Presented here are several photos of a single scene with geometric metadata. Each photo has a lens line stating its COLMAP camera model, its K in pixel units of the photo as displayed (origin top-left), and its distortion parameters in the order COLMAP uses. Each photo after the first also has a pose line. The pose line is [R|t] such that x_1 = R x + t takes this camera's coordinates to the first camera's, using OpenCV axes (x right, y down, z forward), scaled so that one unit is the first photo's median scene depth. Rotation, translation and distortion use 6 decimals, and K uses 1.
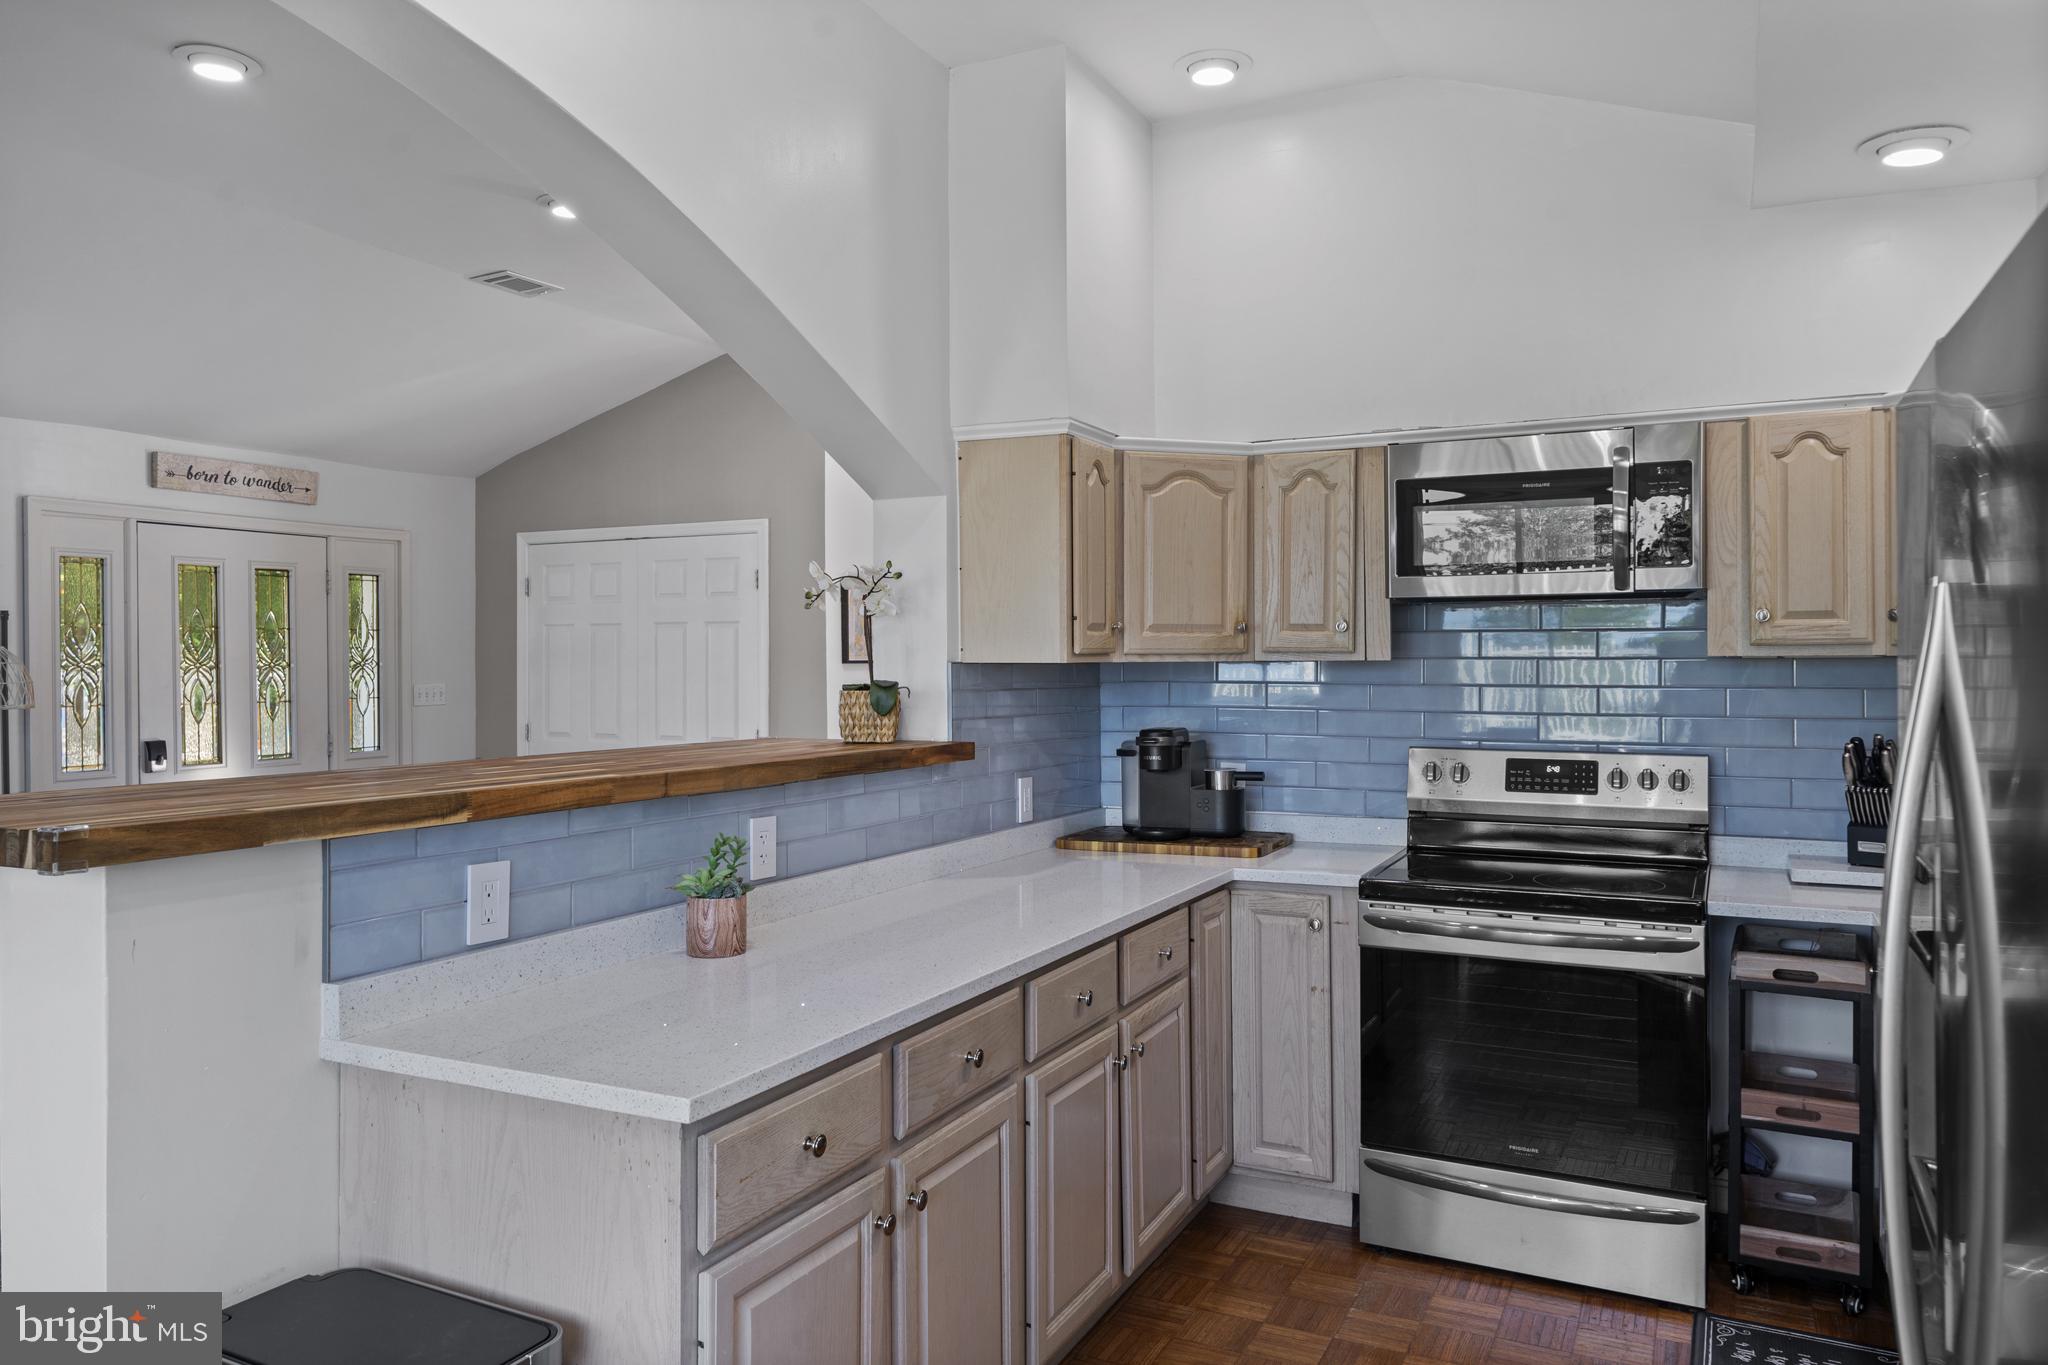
lens RADIAL K [[1380.6, 0, 1029.7], [0, 1380.6, 660.7], [0, 0, 1]] dist [0.000460, 0.001483]
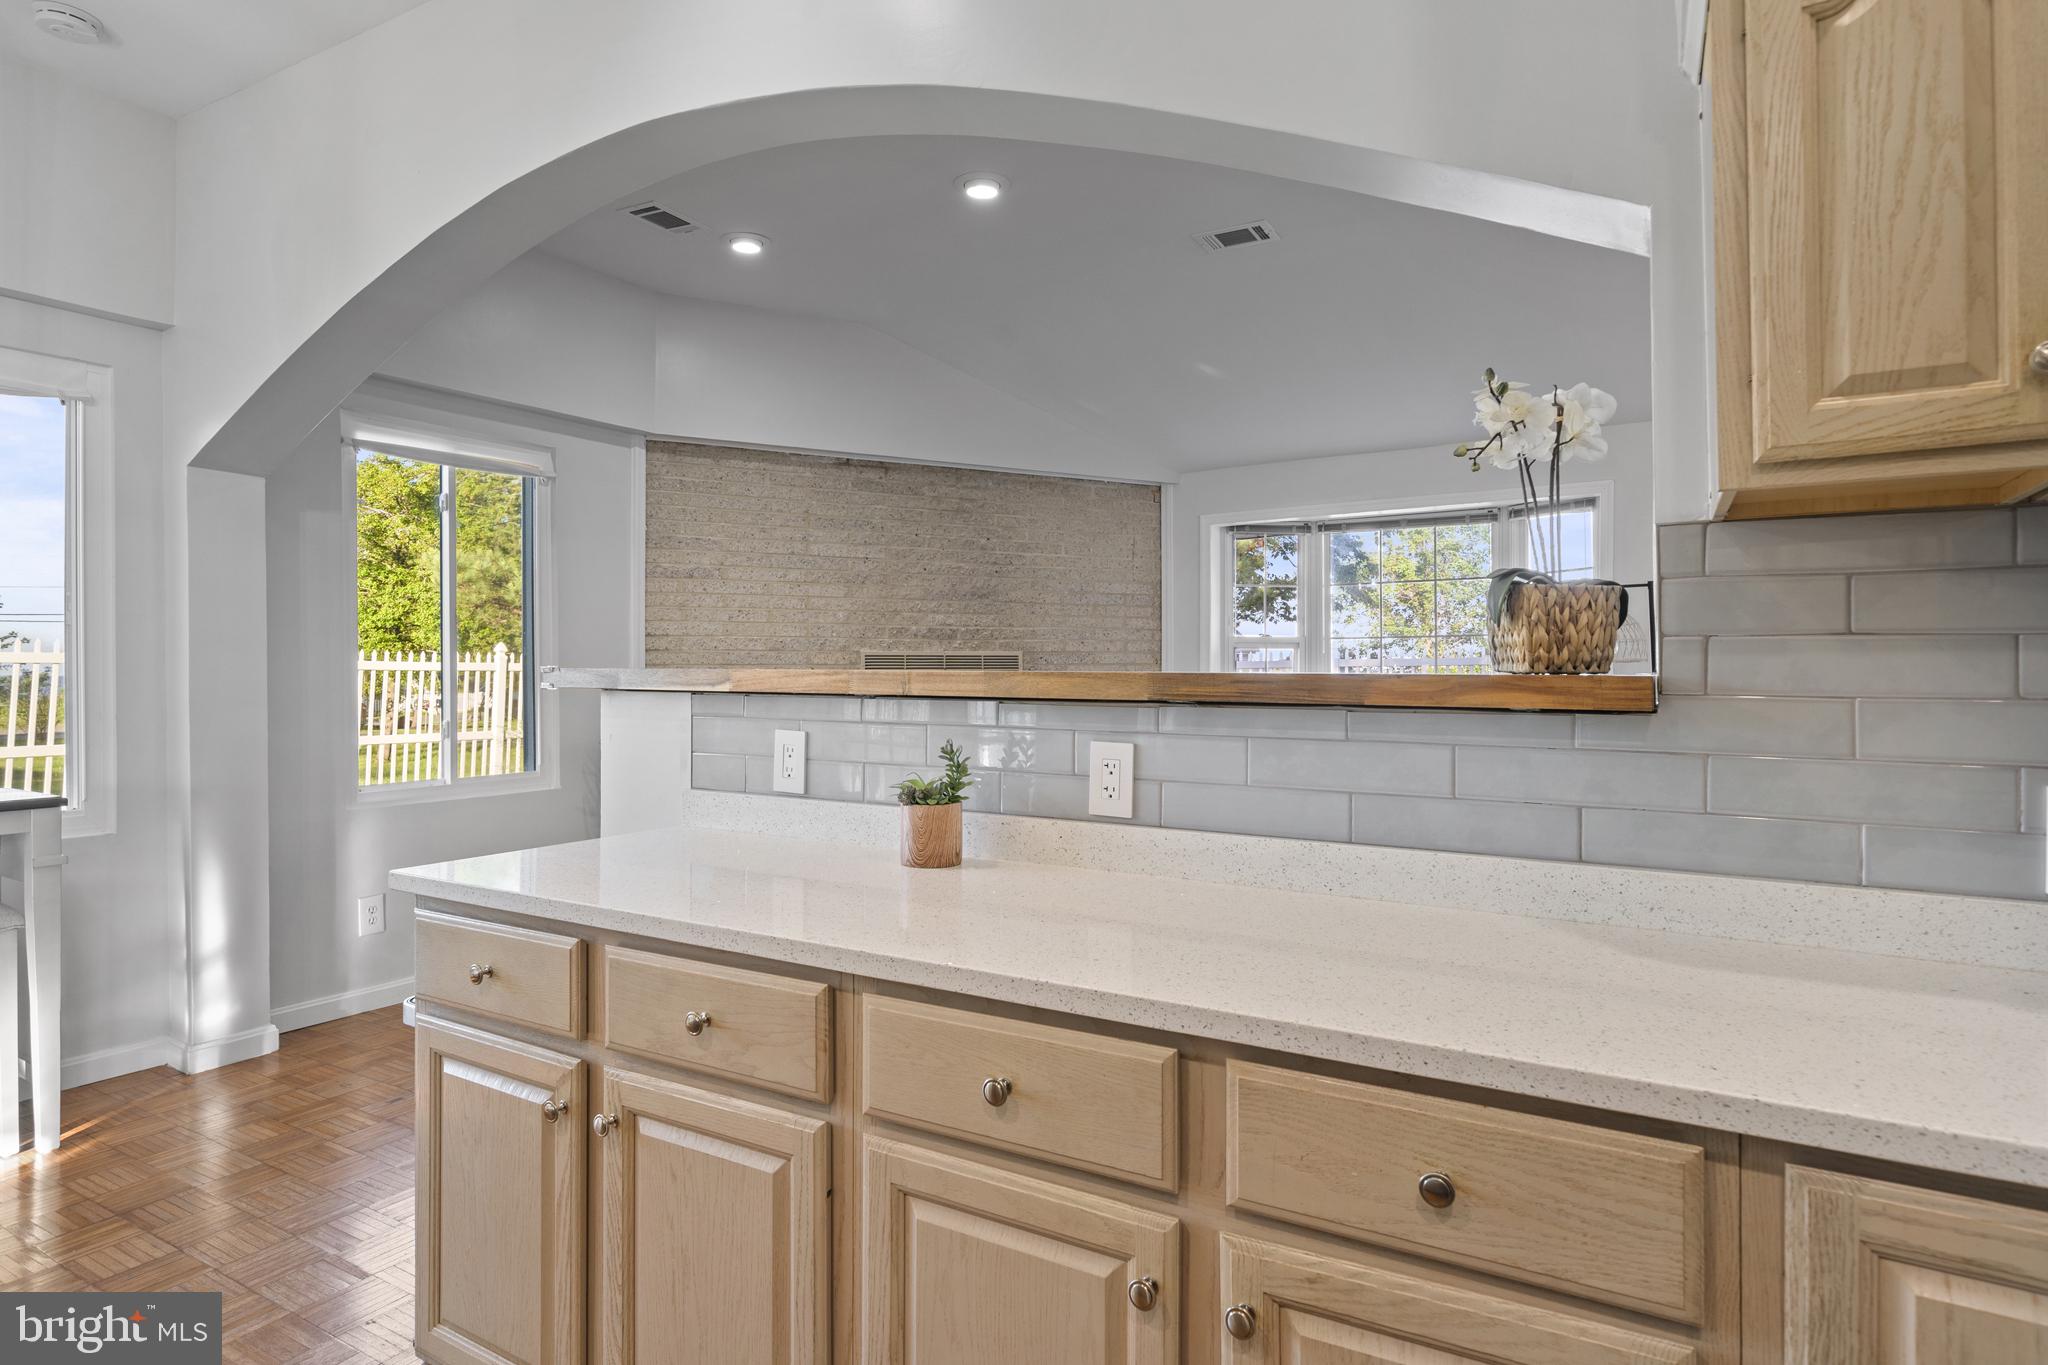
lens RADIAL K [[1100.8, 0, 1030.9], [0, 1100.8, 678.5], [0, 0, 1]] dist [0.027141, 0.000018]
pose [[-0.067571, 0.009965, -0.997665, 0.373381], [0.002313, 0.999949, 0.009831, 0.055441], [0.997712, -0.001644, -0.067591, 0.798052]]
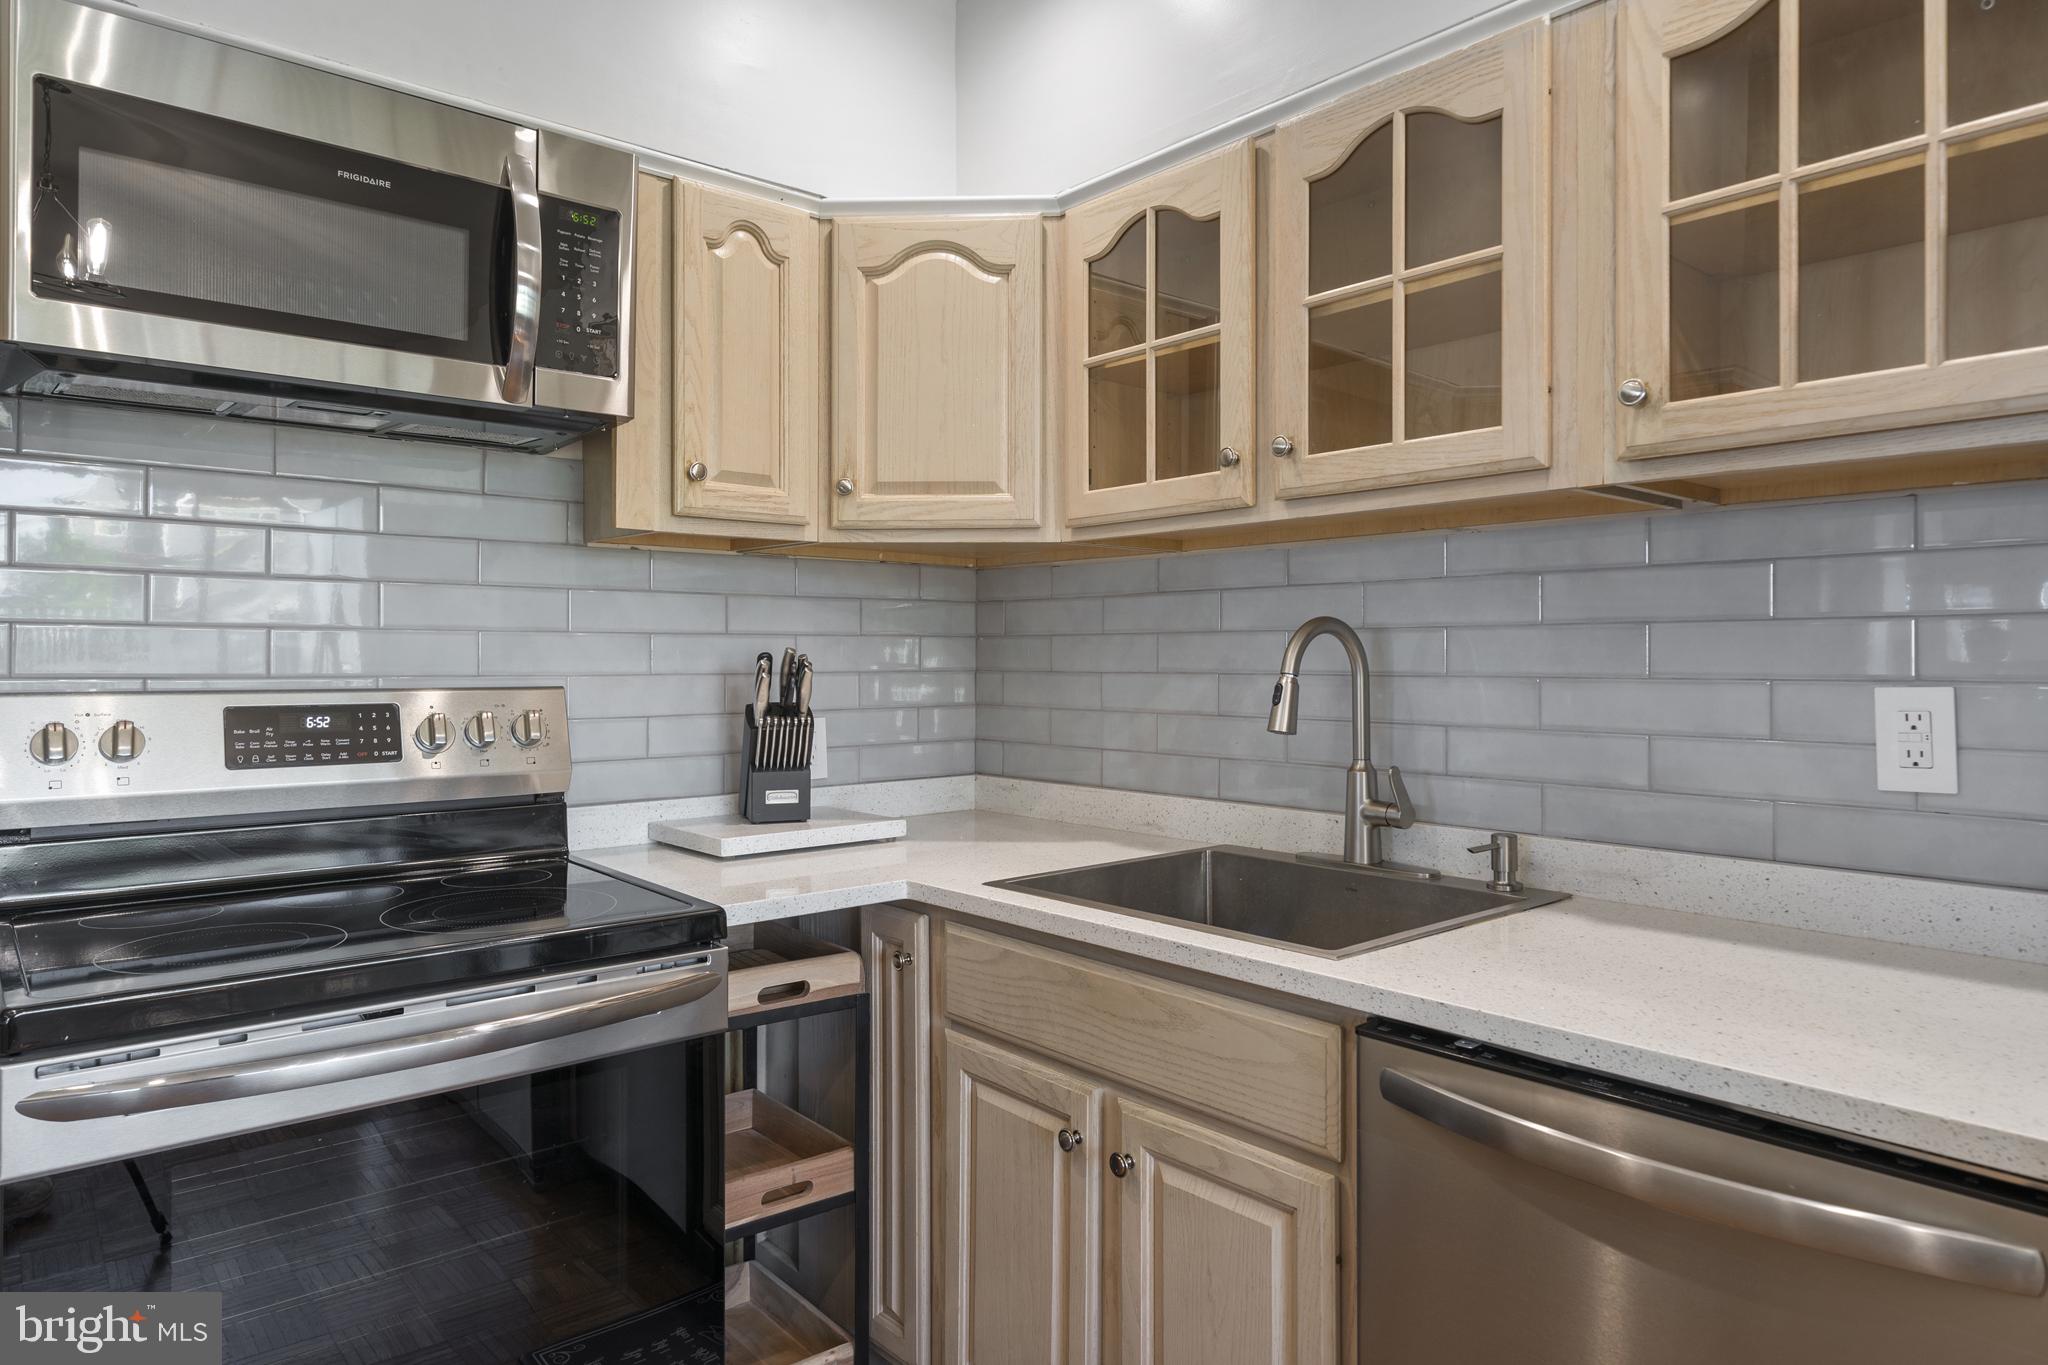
lens RADIAL K [[1256.4, 0, 1025.2], [0, 1256.4, 649.1], [0, 0, 1]] dist [-0.002273, -0.000157]
pose [[0.383373, 0.008313, 0.923556, 0.020924], [-0.003241, 0.999965, -0.007655, 0.054706], [-0.923588, -0.000058, 0.383387, 0.571485]]
